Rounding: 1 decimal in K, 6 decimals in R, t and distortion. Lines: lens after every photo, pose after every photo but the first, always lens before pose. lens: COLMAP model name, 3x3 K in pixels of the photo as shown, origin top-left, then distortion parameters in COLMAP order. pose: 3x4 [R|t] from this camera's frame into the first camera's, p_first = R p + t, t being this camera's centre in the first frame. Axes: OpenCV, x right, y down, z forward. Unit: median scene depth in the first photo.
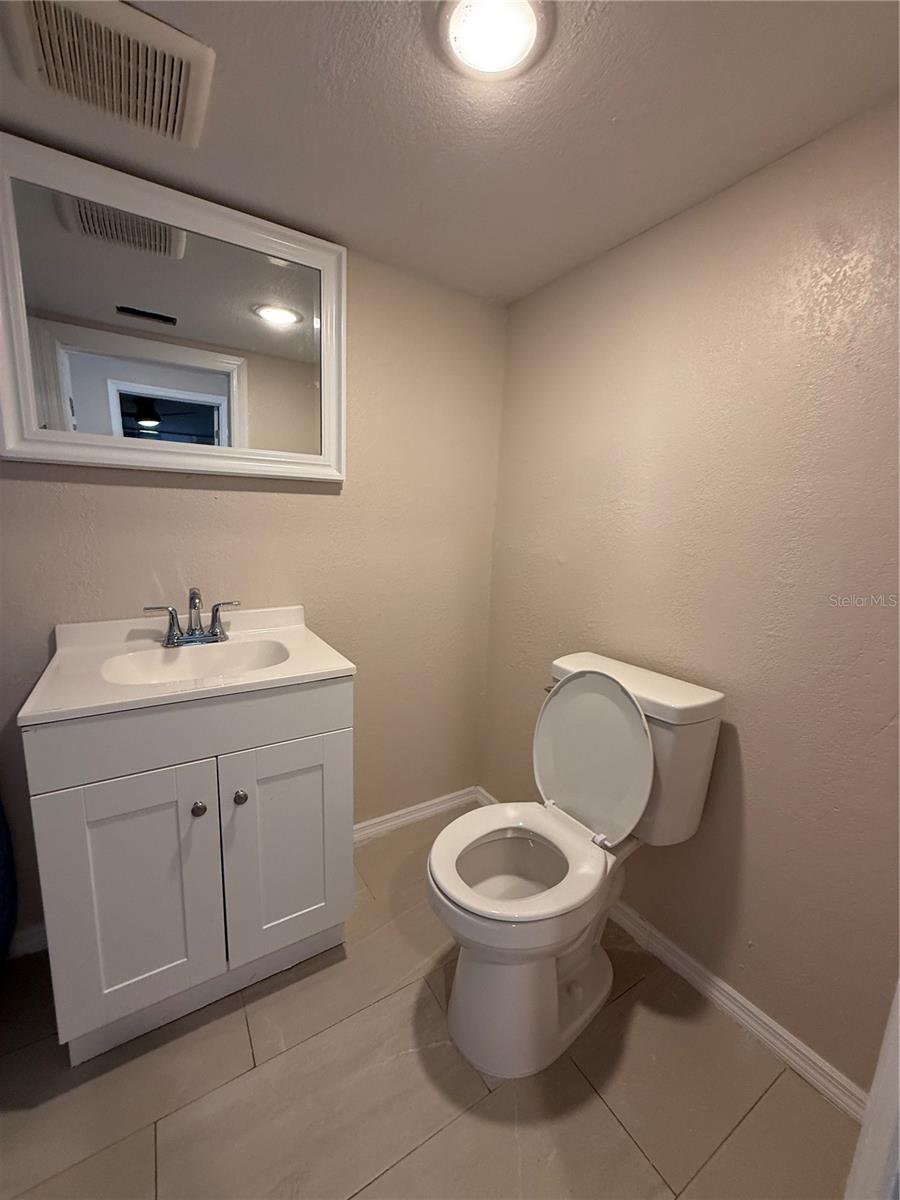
lens RADIAL K [[478.3, 0, 449.6], [0, 478.3, 596.8], [0, 0, 1]] dist [0.001319, 0.000273]
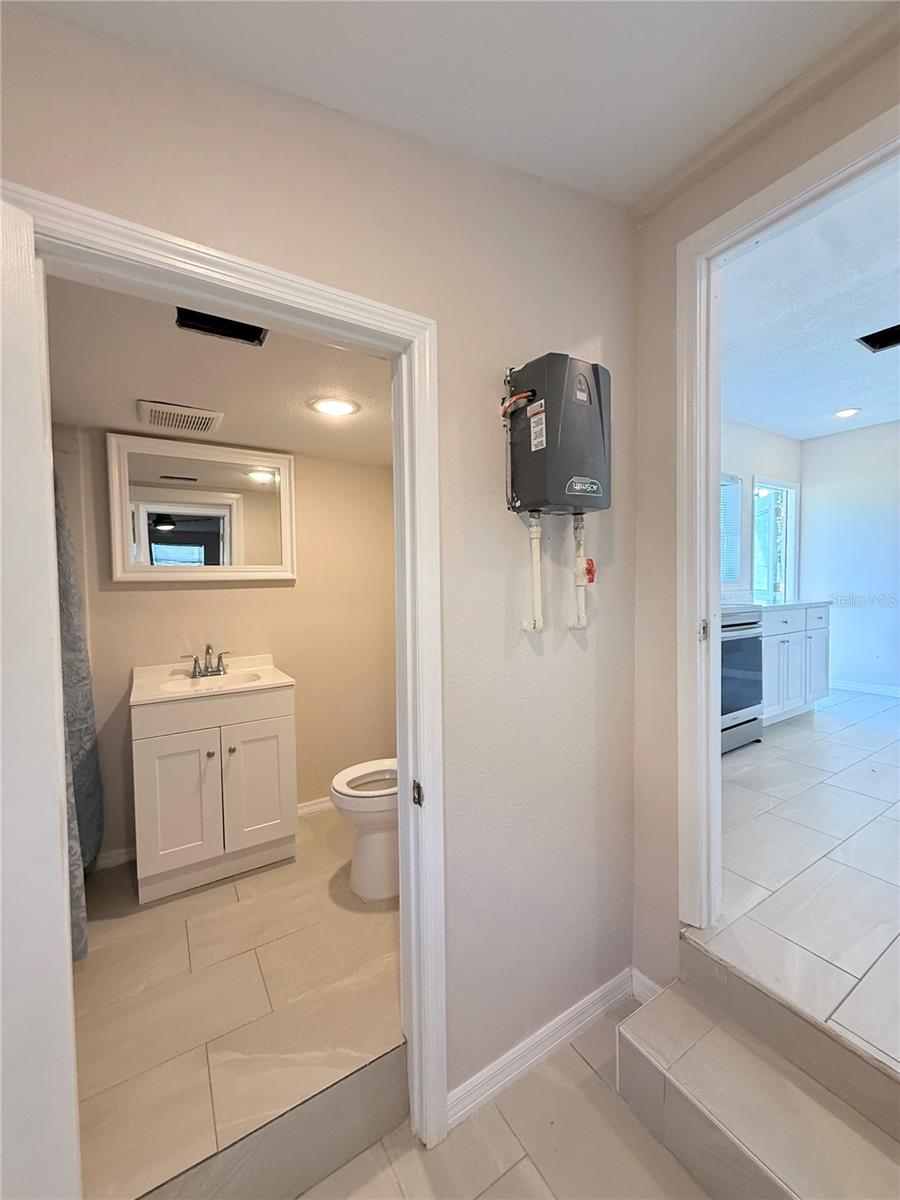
lens RADIAL K [[478.3, 0, 449.6], [0, 478.3, 596.8], [0, 0, 1]] dist [0.001319, 0.000273]
pose [[0.998449, -0.055674, -0.000329, 0.378232], [0.055045, 0.988017, -0.144199, 0.113895], [0.008353, 0.143957, 0.989549, -0.791077]]
